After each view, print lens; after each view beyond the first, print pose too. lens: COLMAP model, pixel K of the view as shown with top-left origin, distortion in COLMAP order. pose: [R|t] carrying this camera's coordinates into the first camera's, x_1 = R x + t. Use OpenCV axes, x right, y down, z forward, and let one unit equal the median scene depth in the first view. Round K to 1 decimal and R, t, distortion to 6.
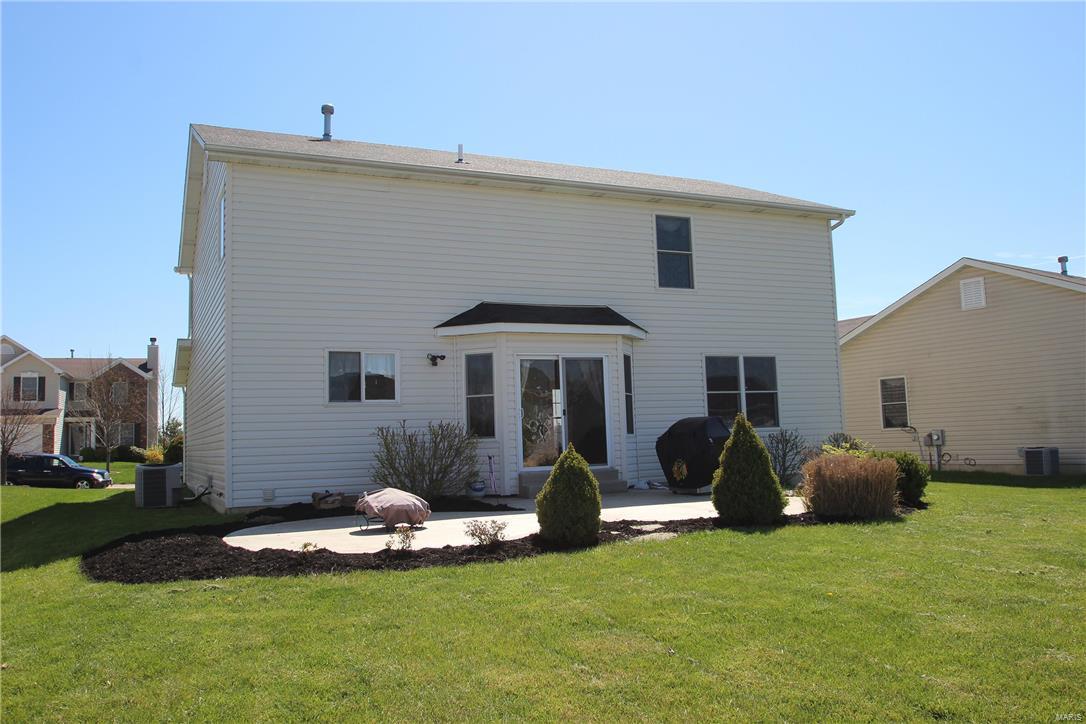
lens RADIAL K [[845.6, 0, 543.0], [0, 845.6, 362.0], [0, 0, 1]] dist [-0.001371, -0.000398]
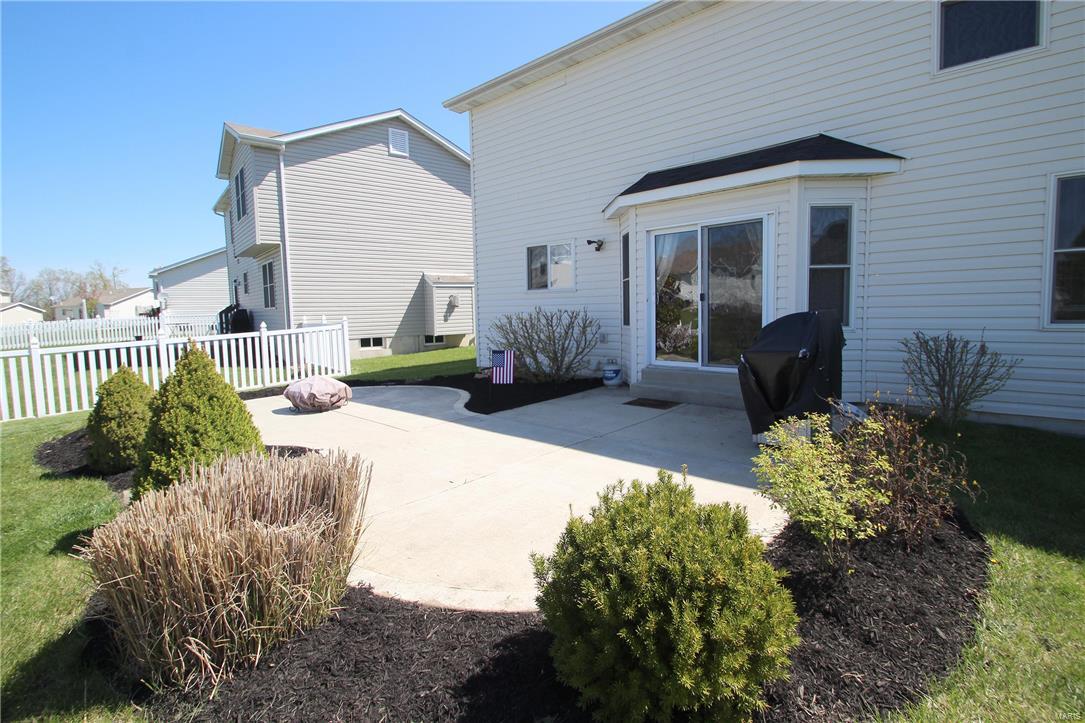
lens RADIAL K [[509.3, 0, 540.1], [0, 509.3, 350.0], [0, 0, 1]] dist [0.022541, -0.023179]
pose [[0.367759, 0.105786, -0.923885, 0.368015], [0.088950, 0.984951, 0.148185, 0.021228], [0.925657, -0.136676, 0.352815, 0.598554]]
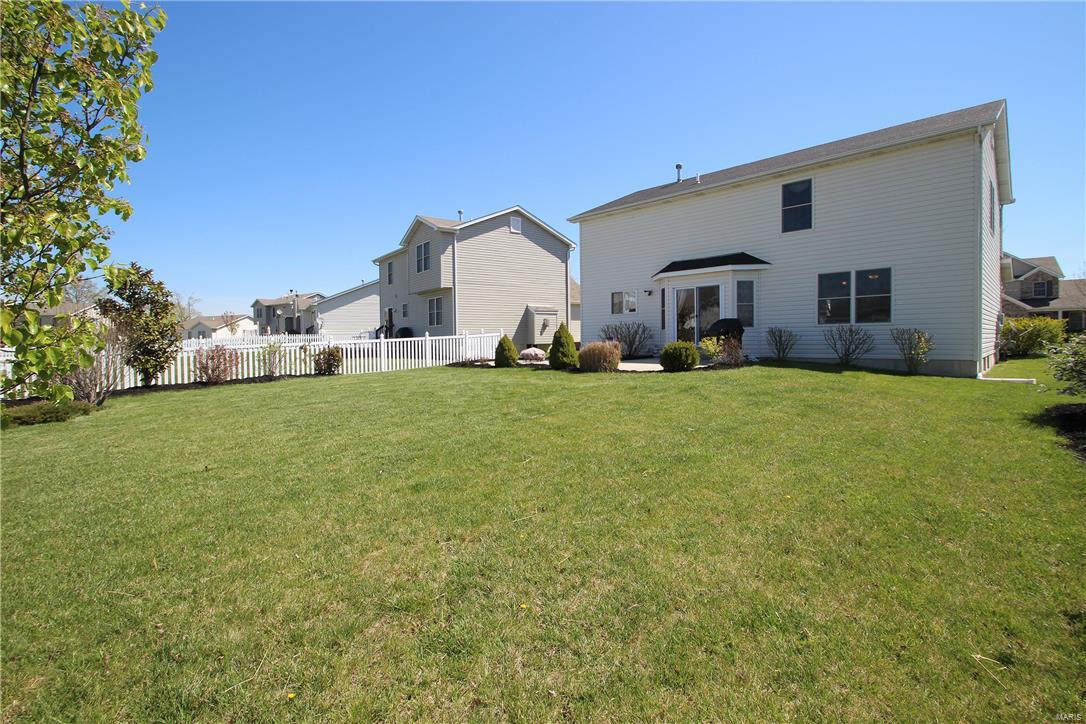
lens RADIAL K [[509.8, 0, 540.6], [0, 509.8, 350.5], [0, 0, 1]] dist [0.022541, -0.023179]
pose [[0.338044, 0.053359, -0.939617, 0.869046], [0.081427, 0.992989, 0.085685, 0.008792], [0.937601, -0.105475, 0.331329, 0.247753]]
